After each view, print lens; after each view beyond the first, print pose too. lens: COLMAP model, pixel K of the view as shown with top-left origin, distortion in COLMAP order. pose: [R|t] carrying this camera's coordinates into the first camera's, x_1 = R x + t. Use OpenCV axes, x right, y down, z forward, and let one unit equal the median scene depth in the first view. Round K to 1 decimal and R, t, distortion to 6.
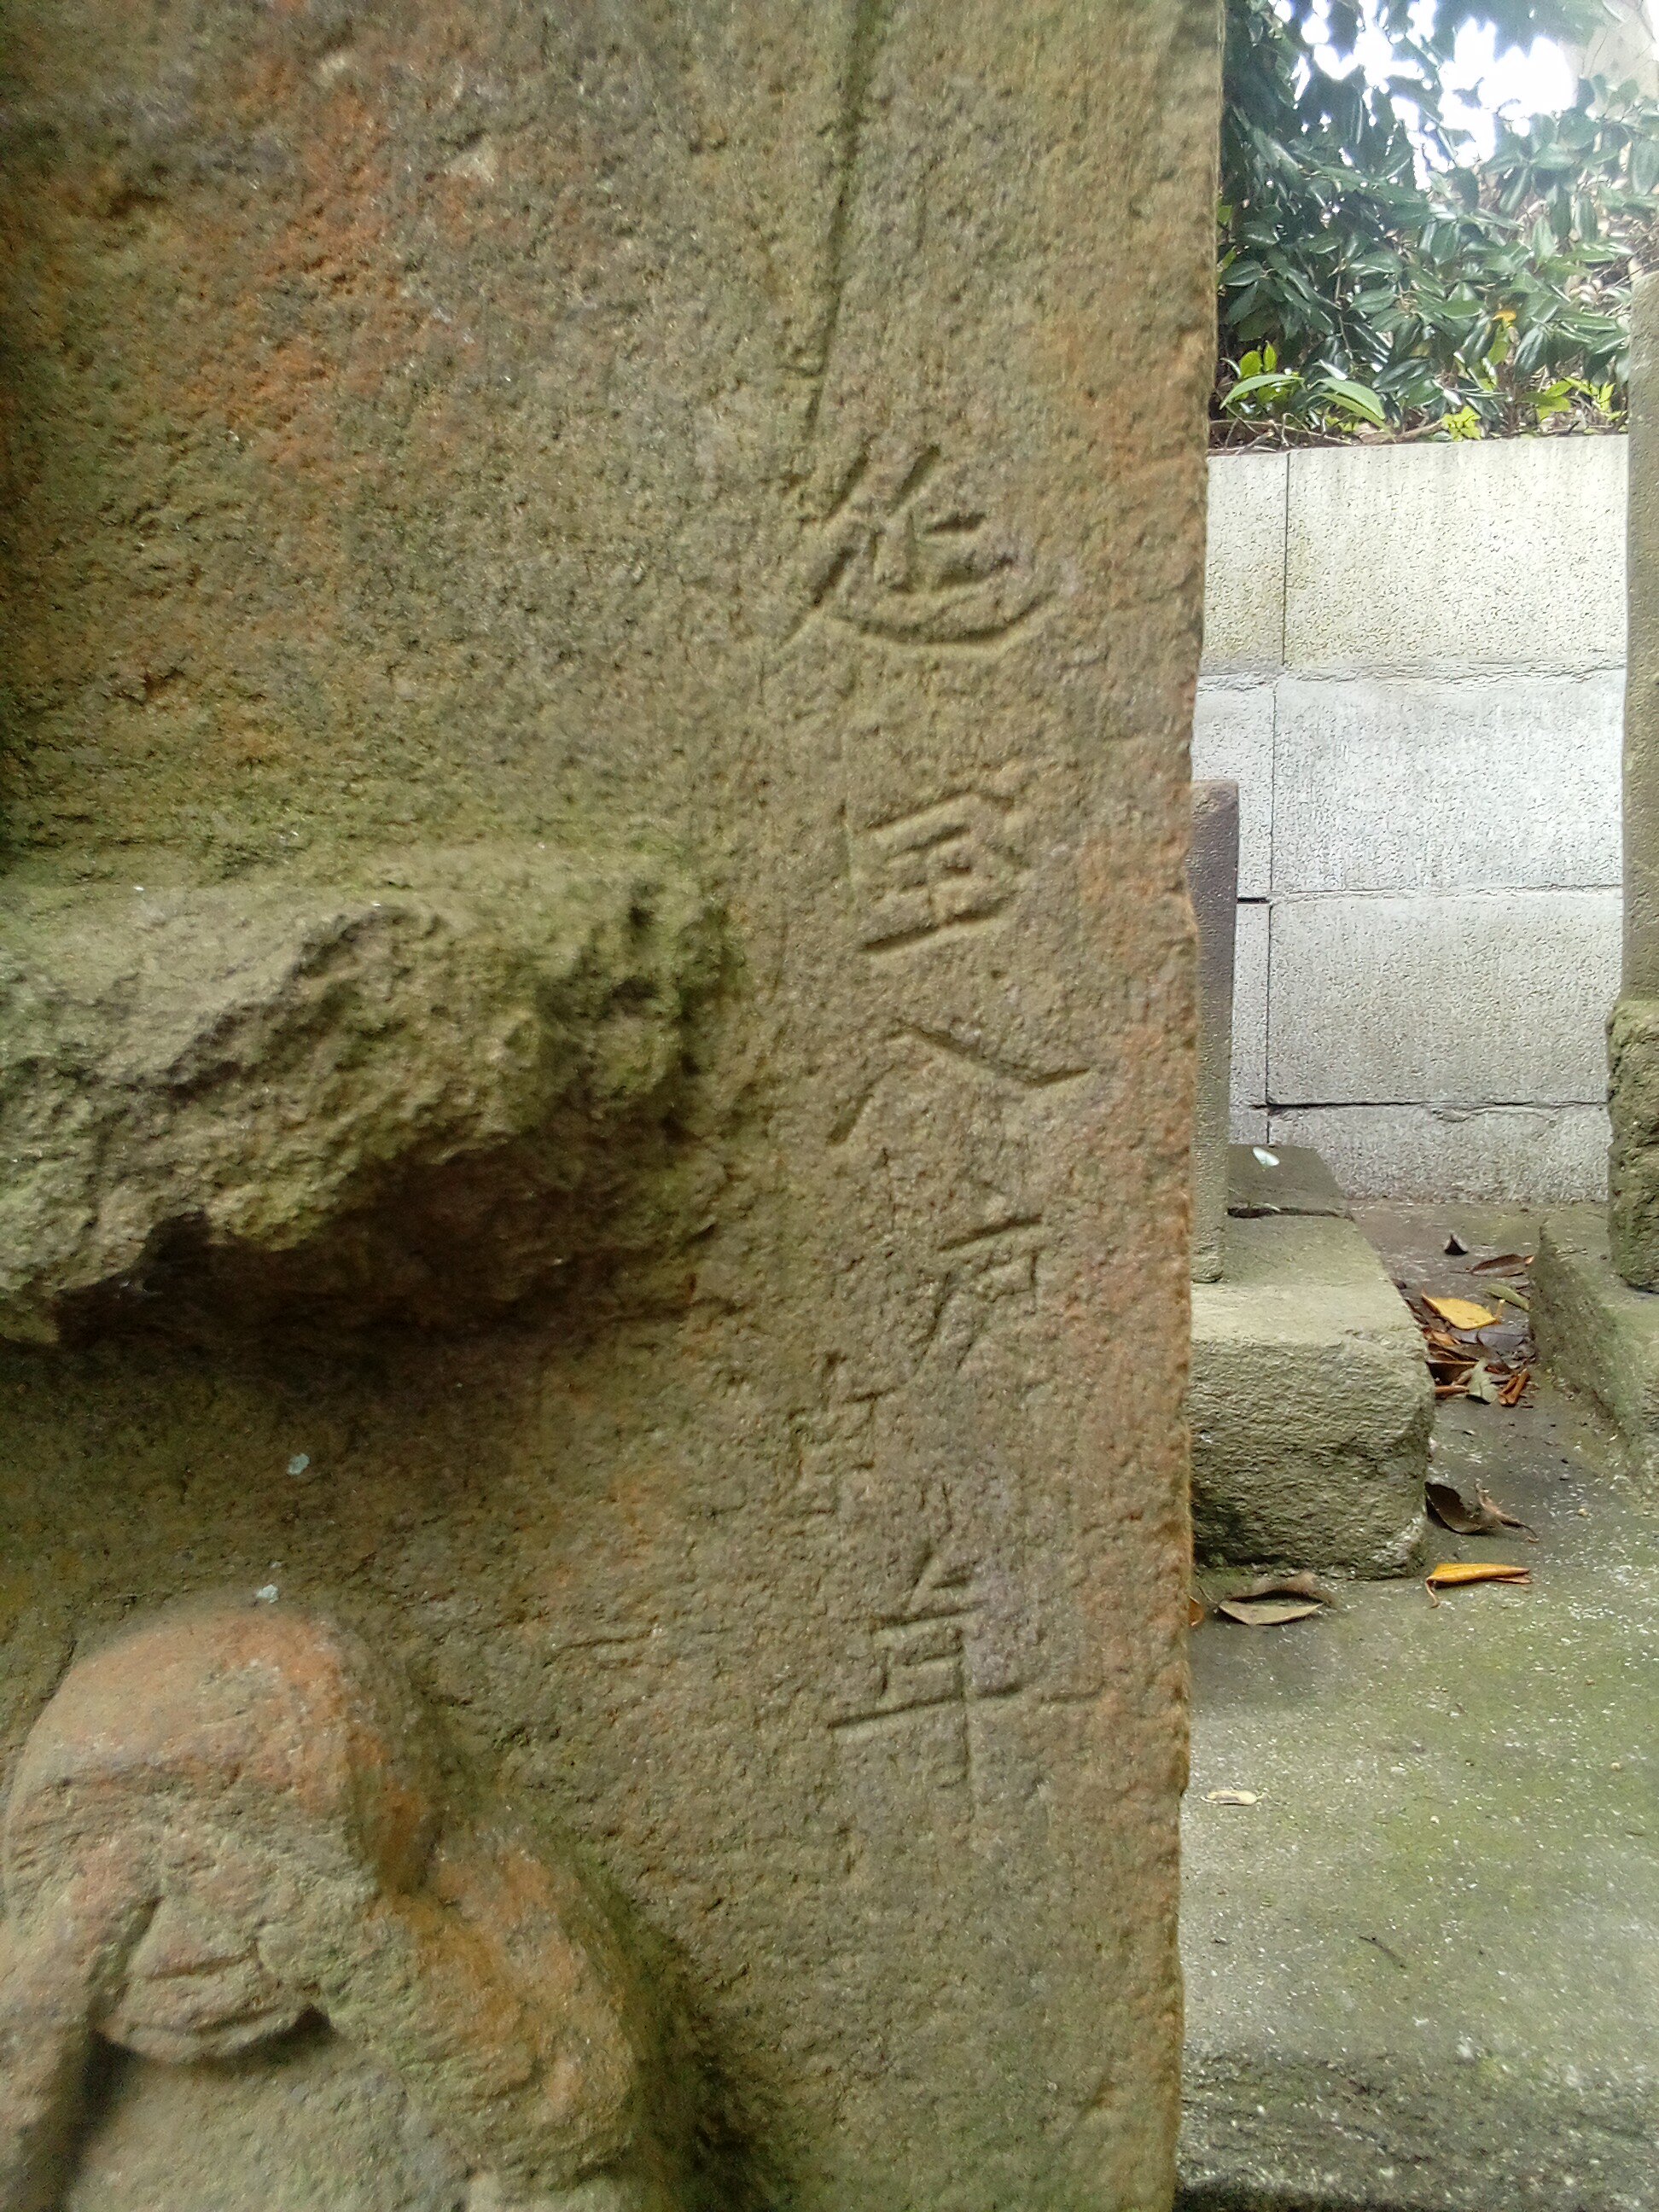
lens RADIAL K [[1829.2, 0, 827.9], [0, 1829.2, 1110.1], [0, 0, 1]] dist [0.066646, -0.107781]
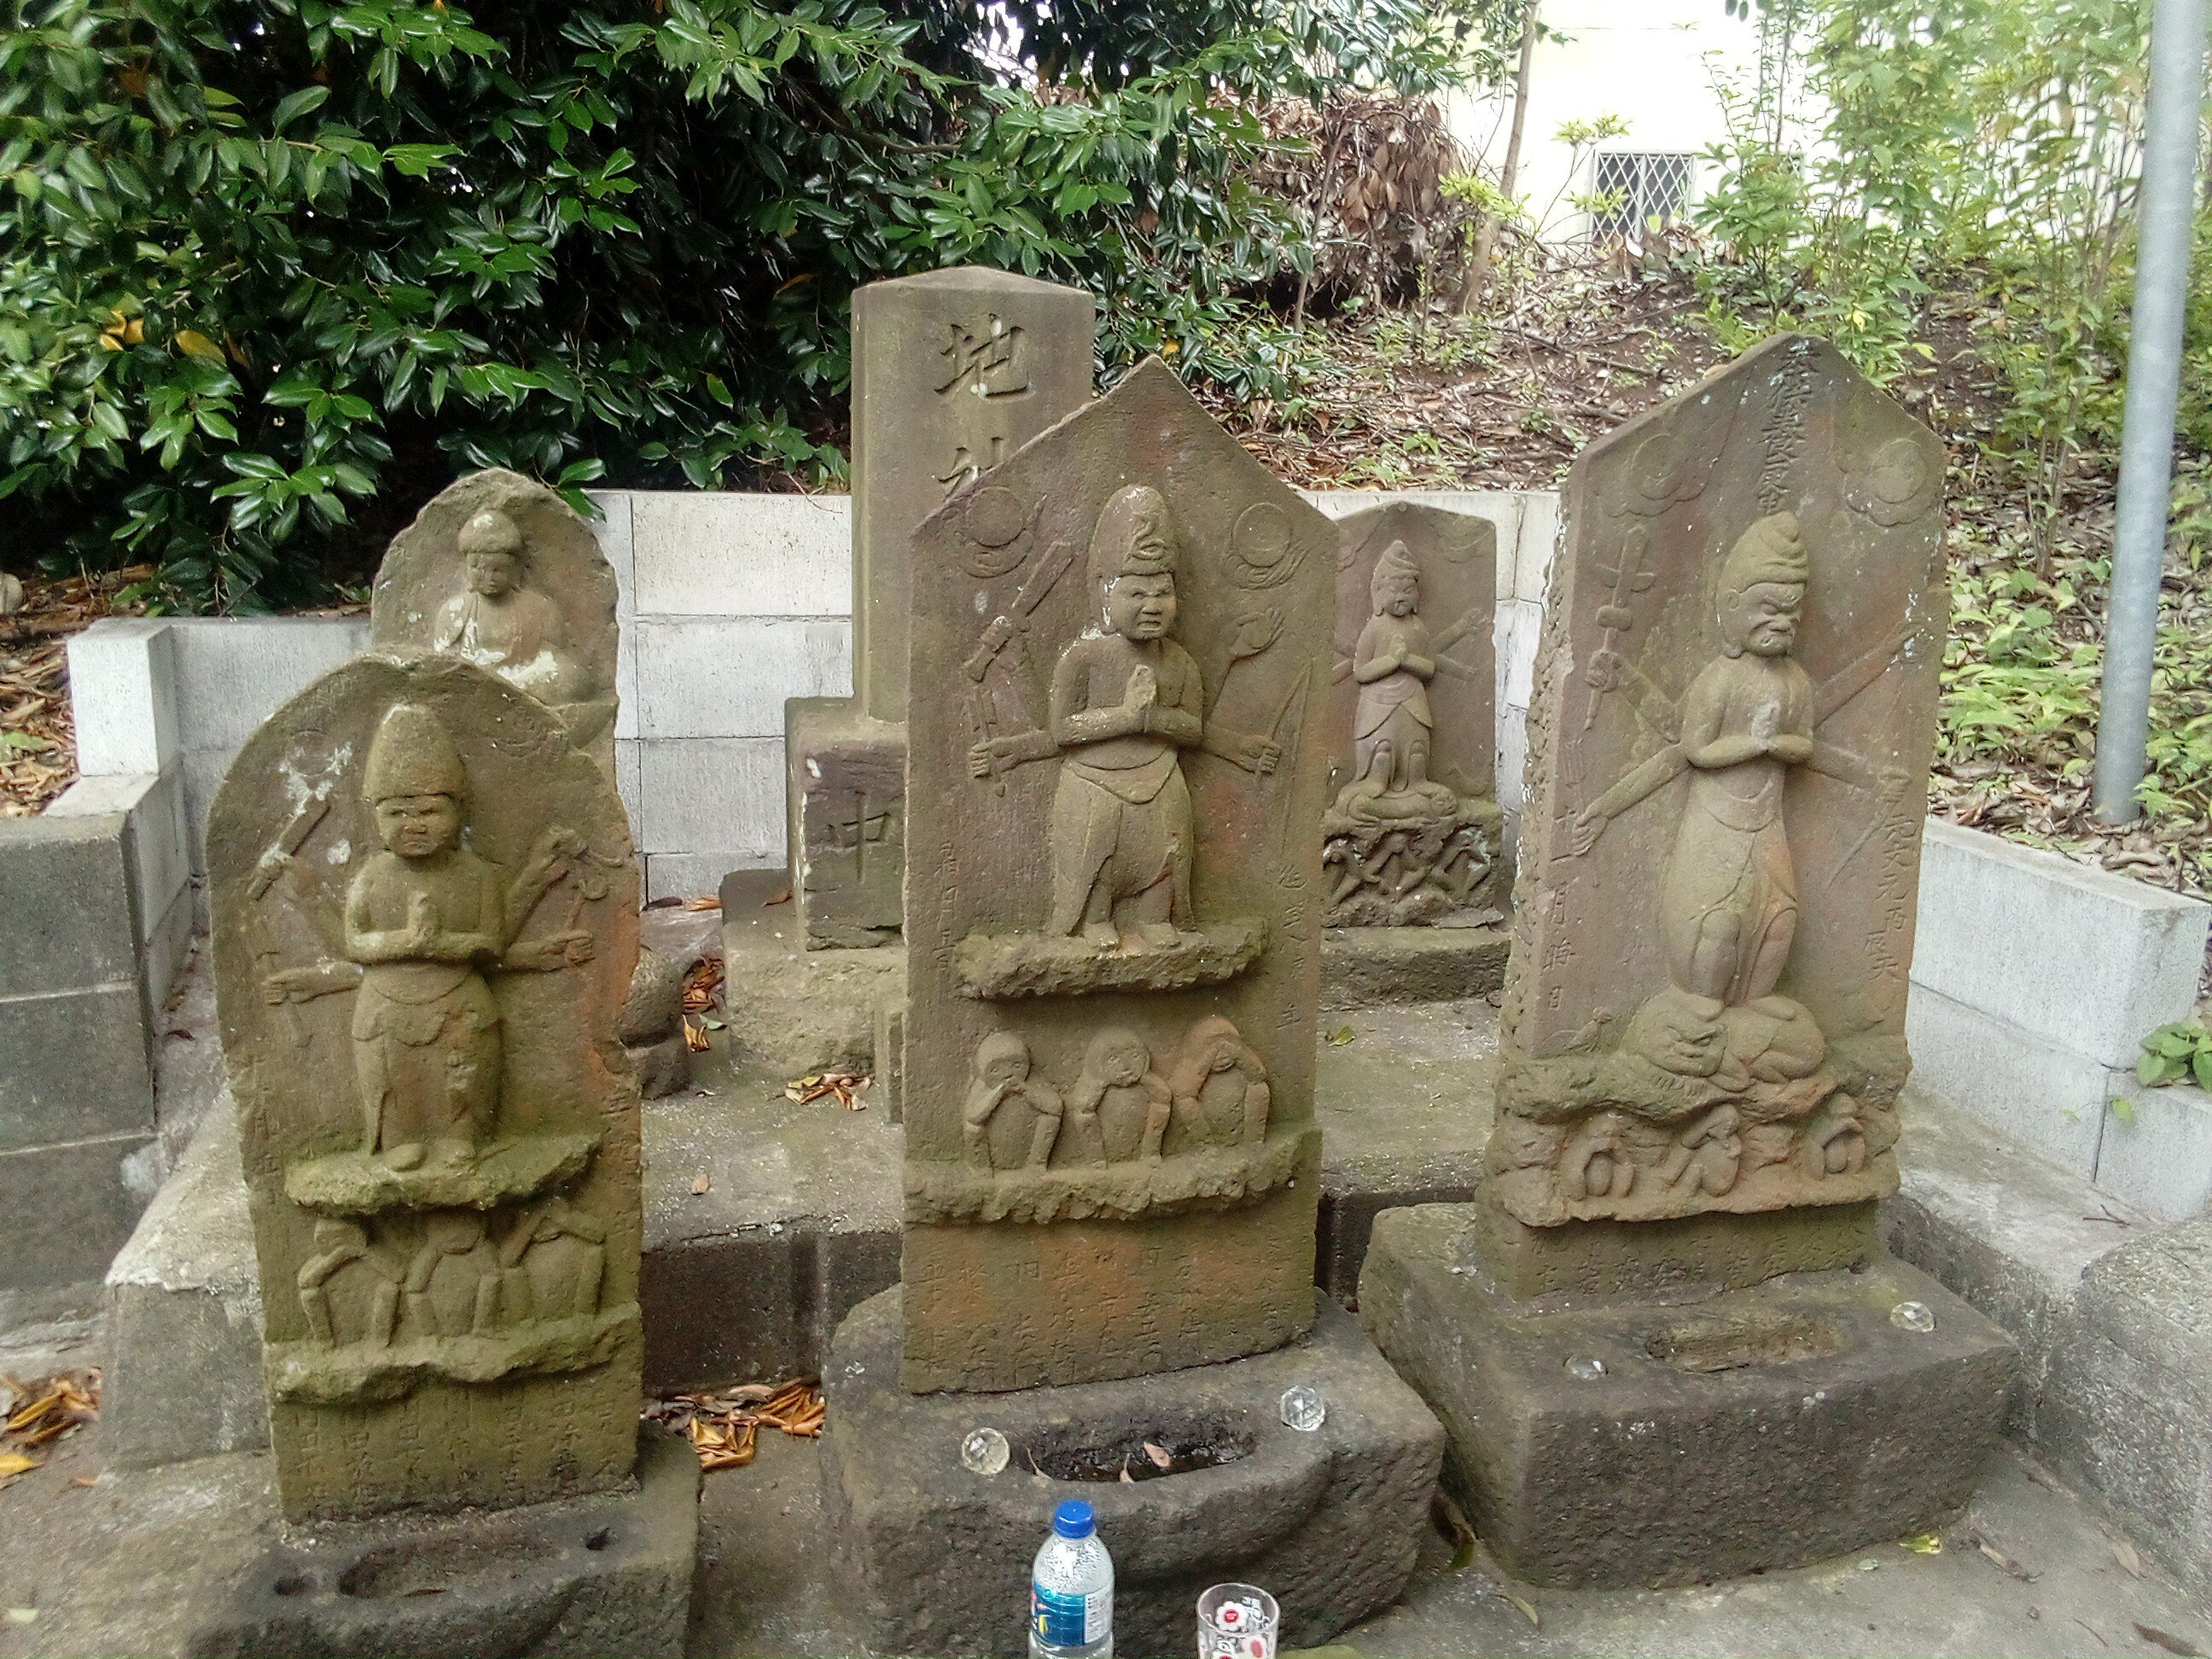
lens RADIAL K [[1829.2, 0, 1106.7], [0, 1829.2, 813.2], [0, 0, 1]] dist [0.066646, -0.107781]
pose [[0.927232, -0.053903, 0.370588, -0.806521], [0.033309, 0.997536, 0.061752, -0.244394], [-0.373004, -0.044914, 0.926742, -1.346776]]
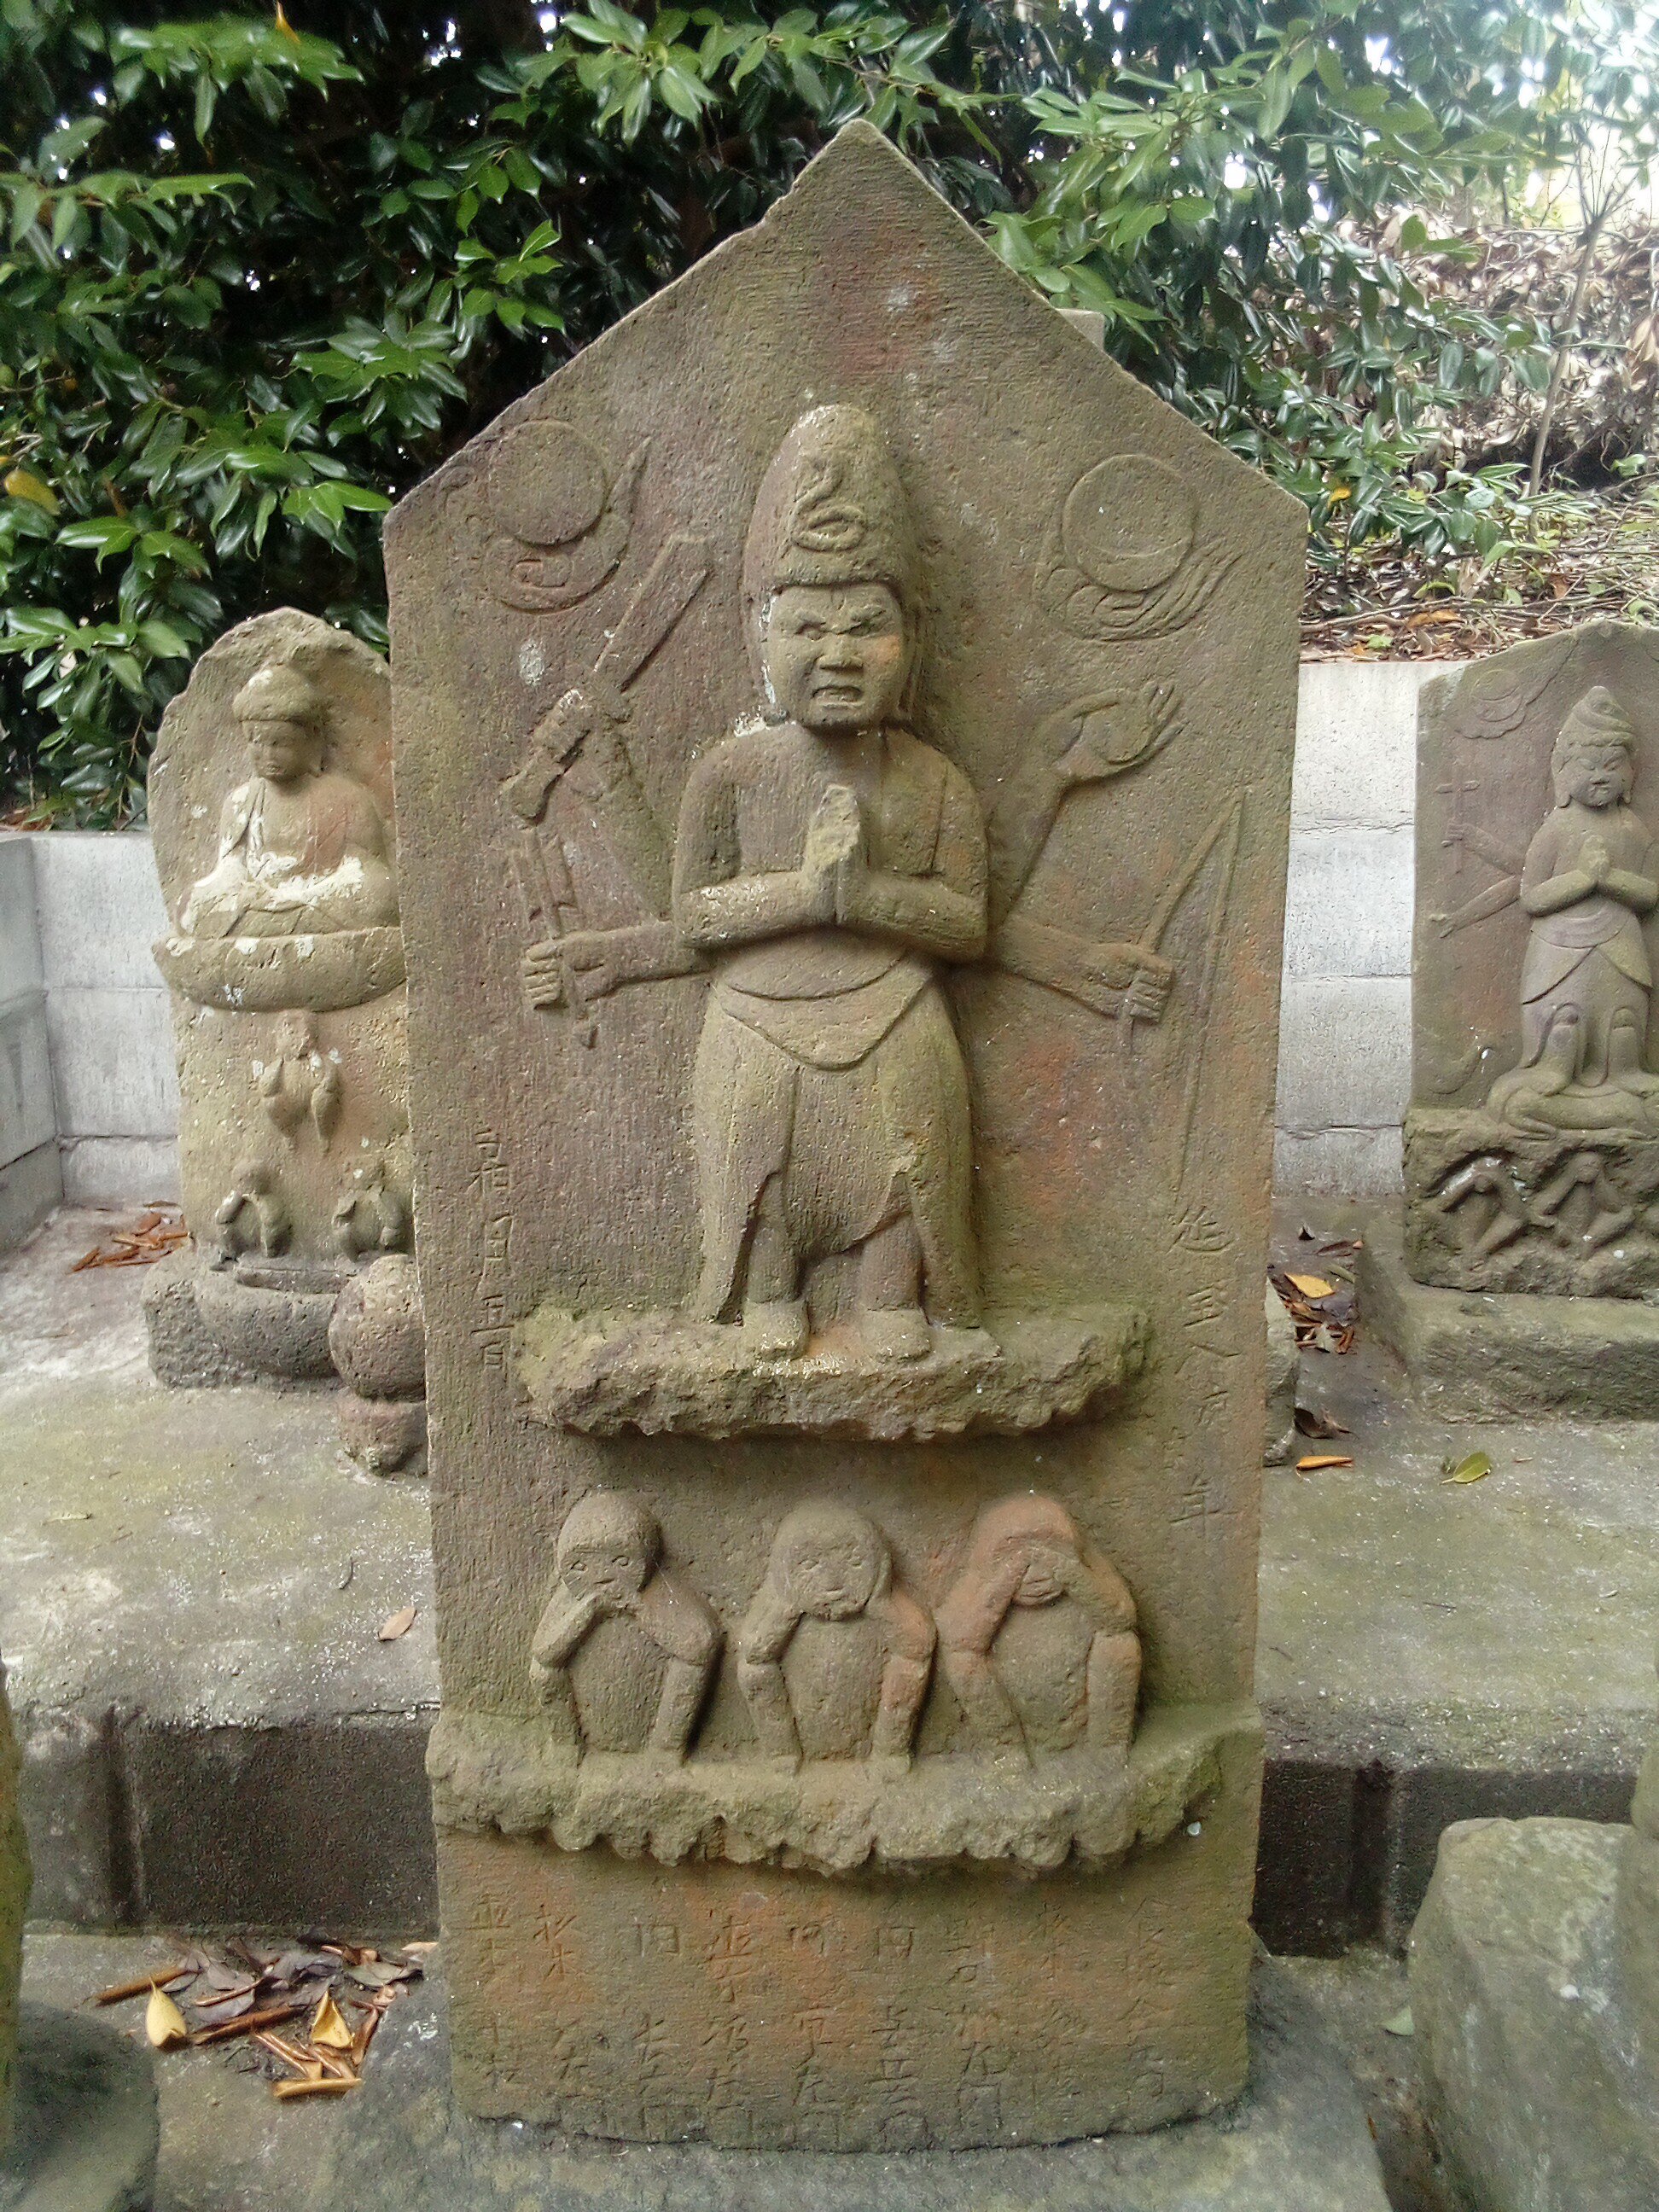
lens RADIAL K [[1829.2, 0, 832.0], [0, 1829.2, 1102.6], [0, 0, 1]] dist [0.066646, -0.107781]
pose [[0.996393, -0.016044, 0.083330, -0.240825], [0.011576, 0.998483, 0.053830, -0.179570], [-0.084067, -0.052672, 0.995067, -0.645672]]
